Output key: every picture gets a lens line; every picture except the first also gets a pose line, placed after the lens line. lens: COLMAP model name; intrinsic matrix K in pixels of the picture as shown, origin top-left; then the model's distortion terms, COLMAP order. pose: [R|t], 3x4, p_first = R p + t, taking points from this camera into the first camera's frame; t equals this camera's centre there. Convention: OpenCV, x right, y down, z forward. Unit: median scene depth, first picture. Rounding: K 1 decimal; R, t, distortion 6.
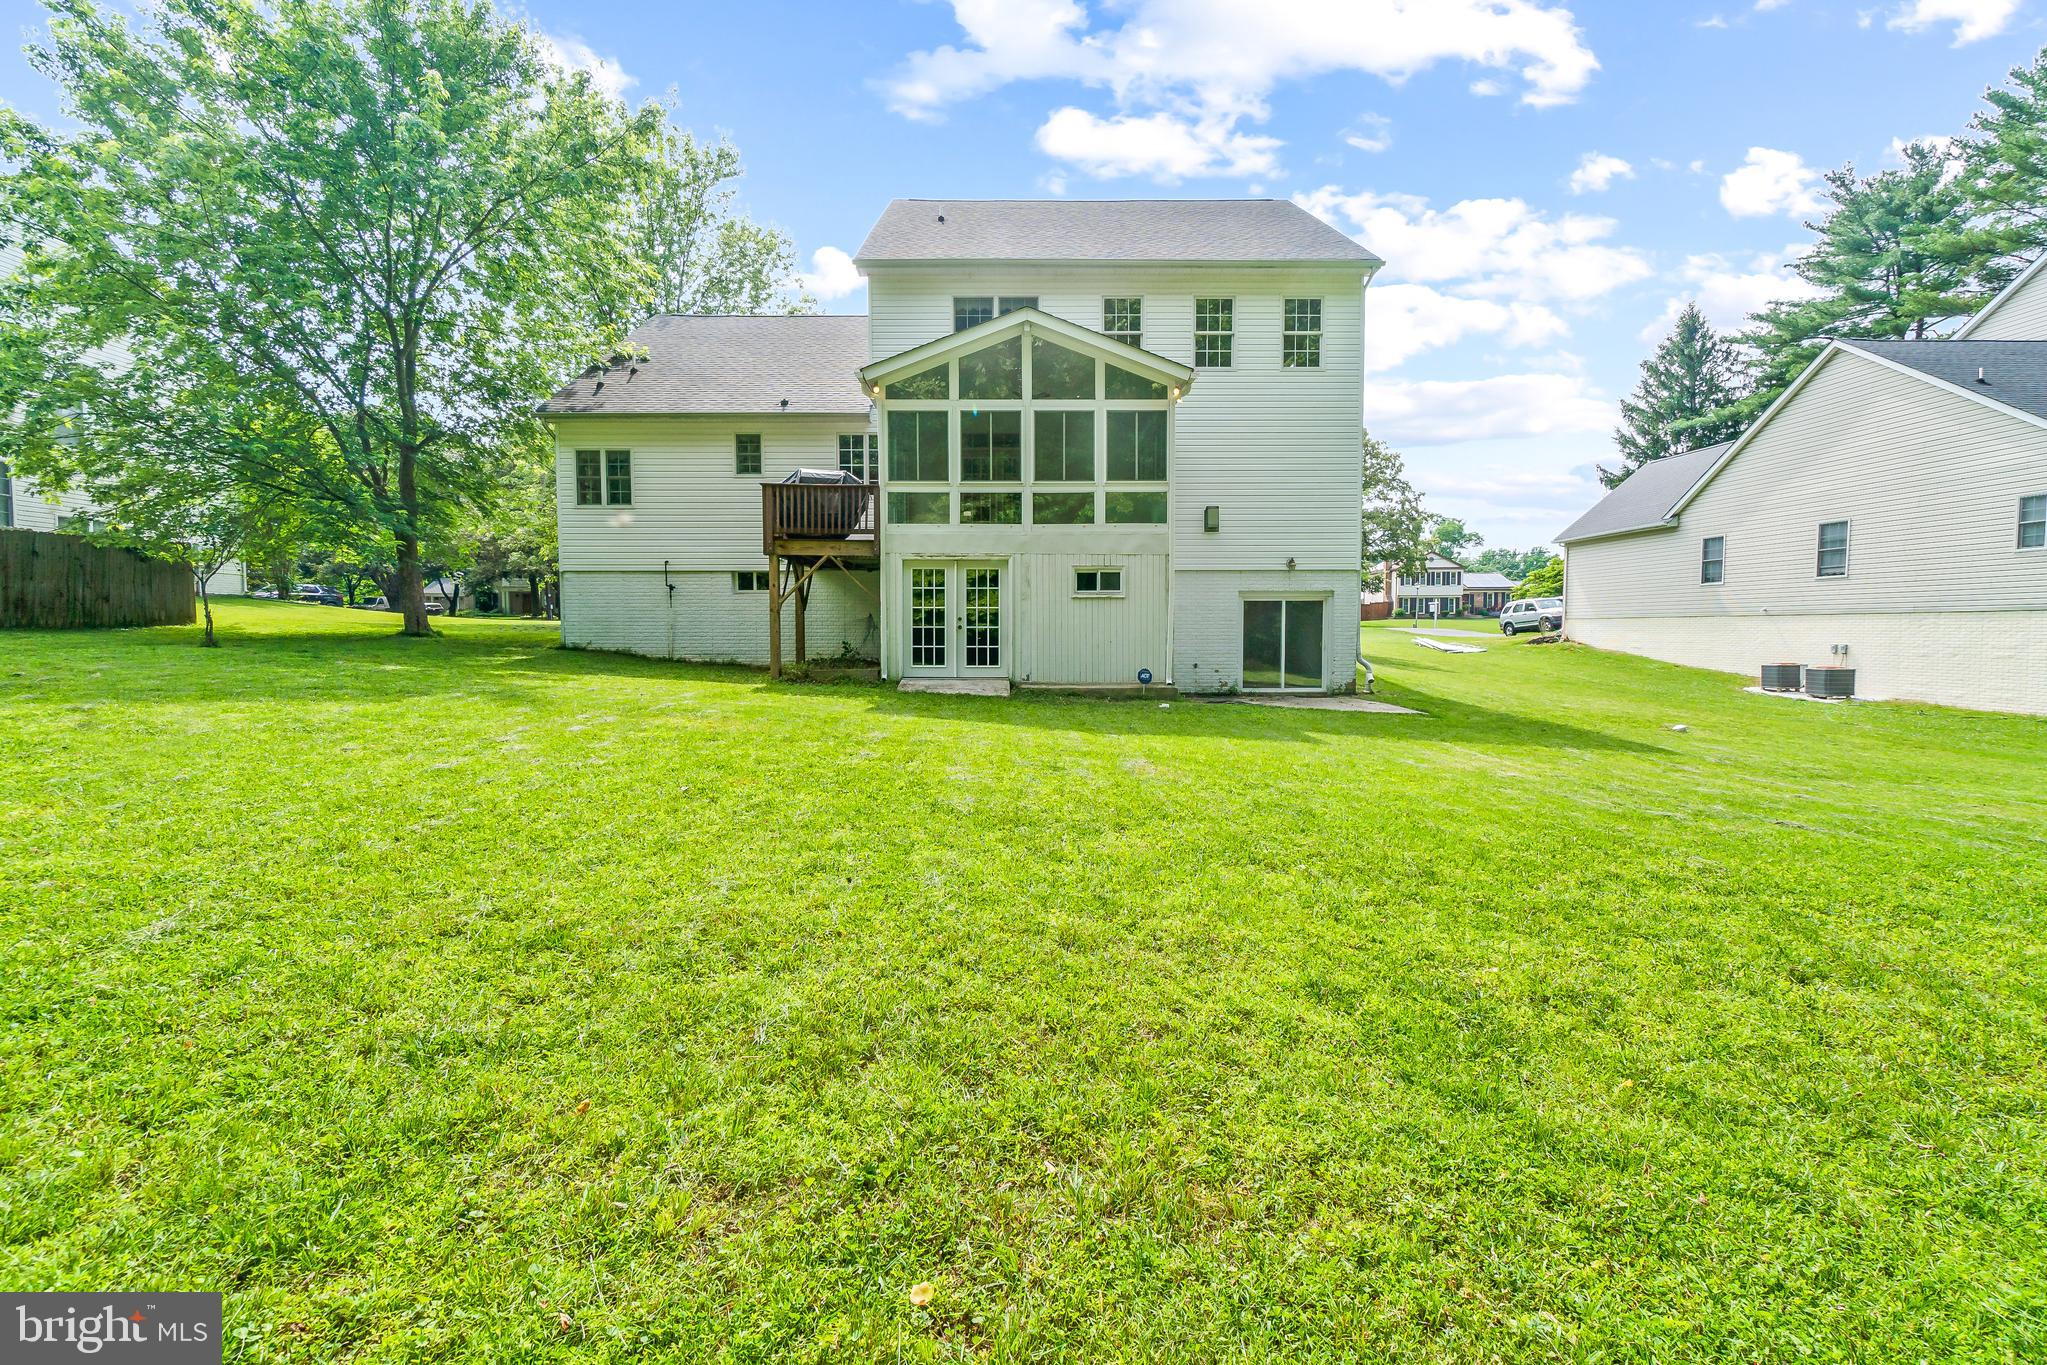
lens RADIAL K [[885.6, 0, 1025.3], [0, 885.6, 690.8], [0, 0, 1]] dist [0.000487, -0.000794]
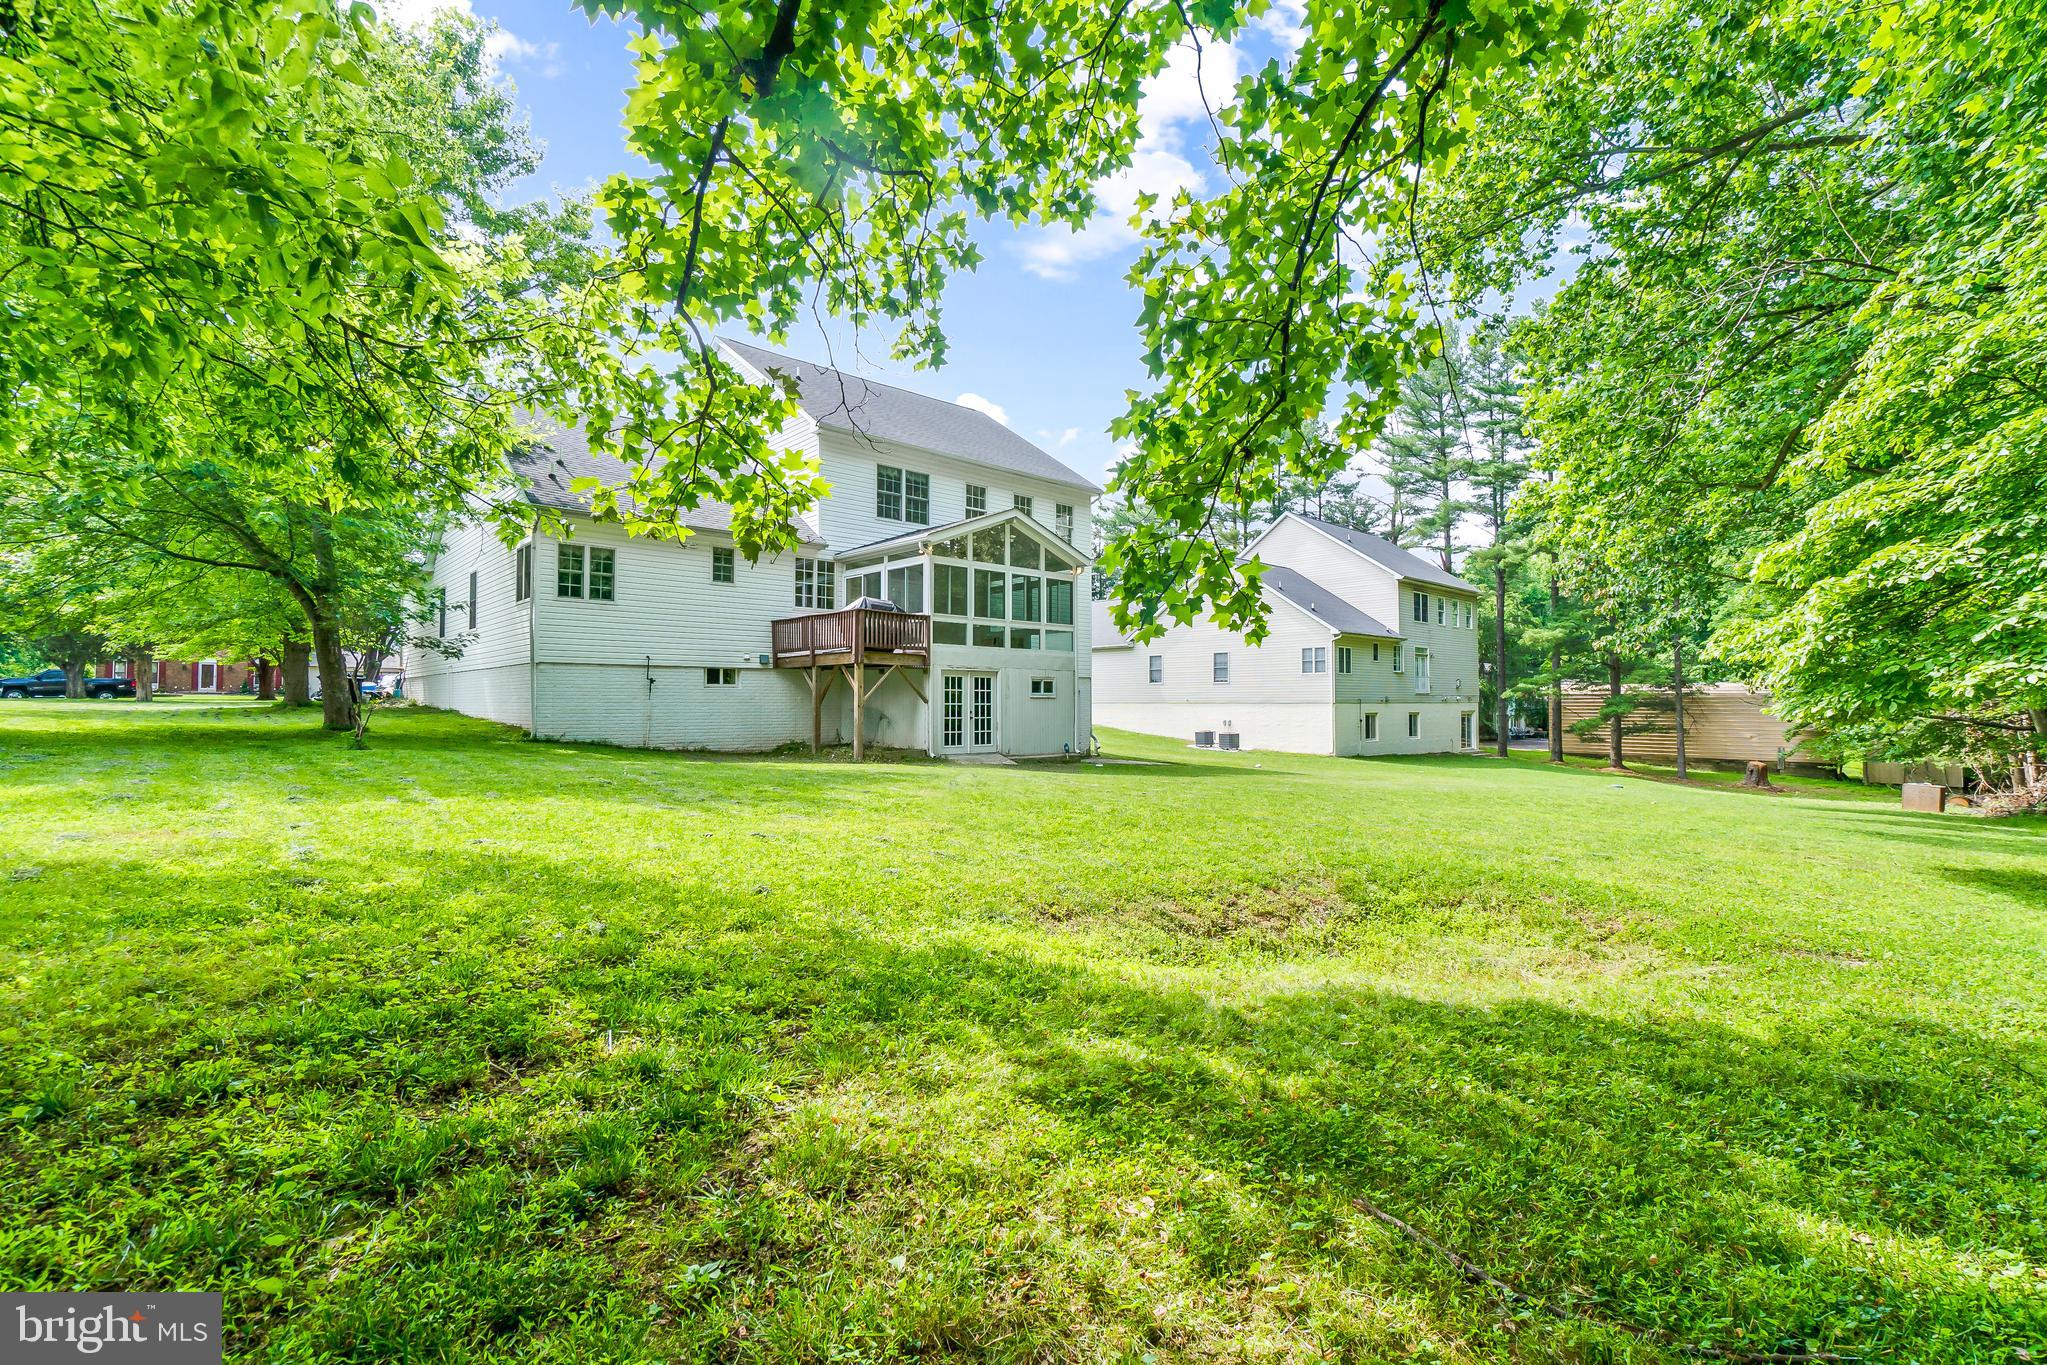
lens RADIAL K [[885.6, 0, 1025.7], [0, 885.6, 692.8], [0, 0, 1]] dist [0.000487, -0.000794]
pose [[0.736265, 0.009572, 0.676626, -0.965917], [0.044974, 0.996997, -0.063042, -0.018304], [-0.675197, 0.076846, 0.733623, -0.101023]]
